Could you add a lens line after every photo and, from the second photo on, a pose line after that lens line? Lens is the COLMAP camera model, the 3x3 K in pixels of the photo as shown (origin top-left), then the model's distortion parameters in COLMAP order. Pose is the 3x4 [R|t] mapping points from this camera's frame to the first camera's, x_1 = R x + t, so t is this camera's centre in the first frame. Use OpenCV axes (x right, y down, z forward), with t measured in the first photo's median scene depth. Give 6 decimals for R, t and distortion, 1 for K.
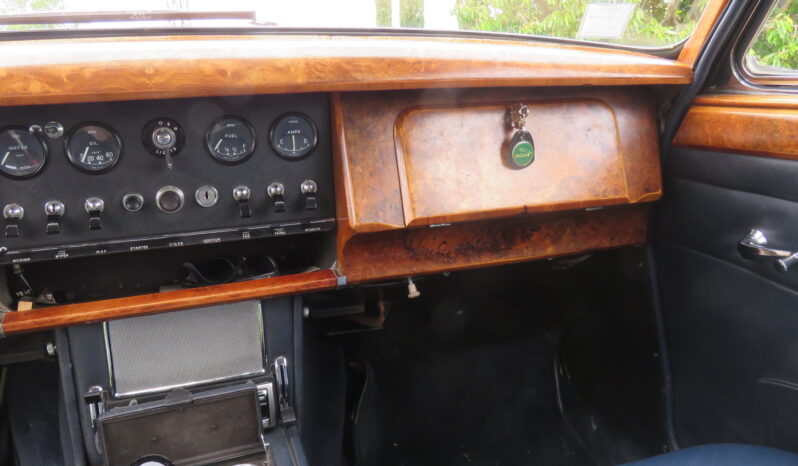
lens RADIAL K [[675.1, 0, 399.0], [0, 675.1, 233.0], [0, 0, 1]] dist [-0.006320, -0.003710]
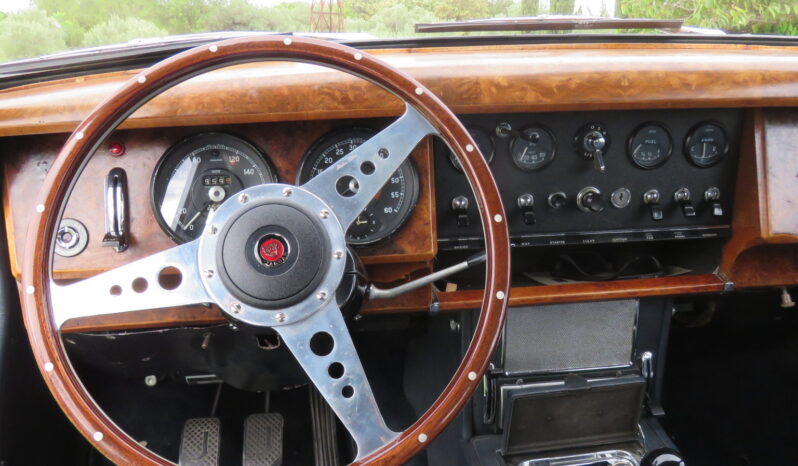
lens RADIAL K [[675.1, 0, 399.0], [0, 675.1, 233.0], [0, 0, 1]] dist [-0.006320, -0.003710]
pose [[0.981377, 0.077040, -0.175964, -0.429293], [-0.068755, 0.996240, 0.052713, -0.031260], [0.179364, -0.039633, 0.982984, -0.094947]]
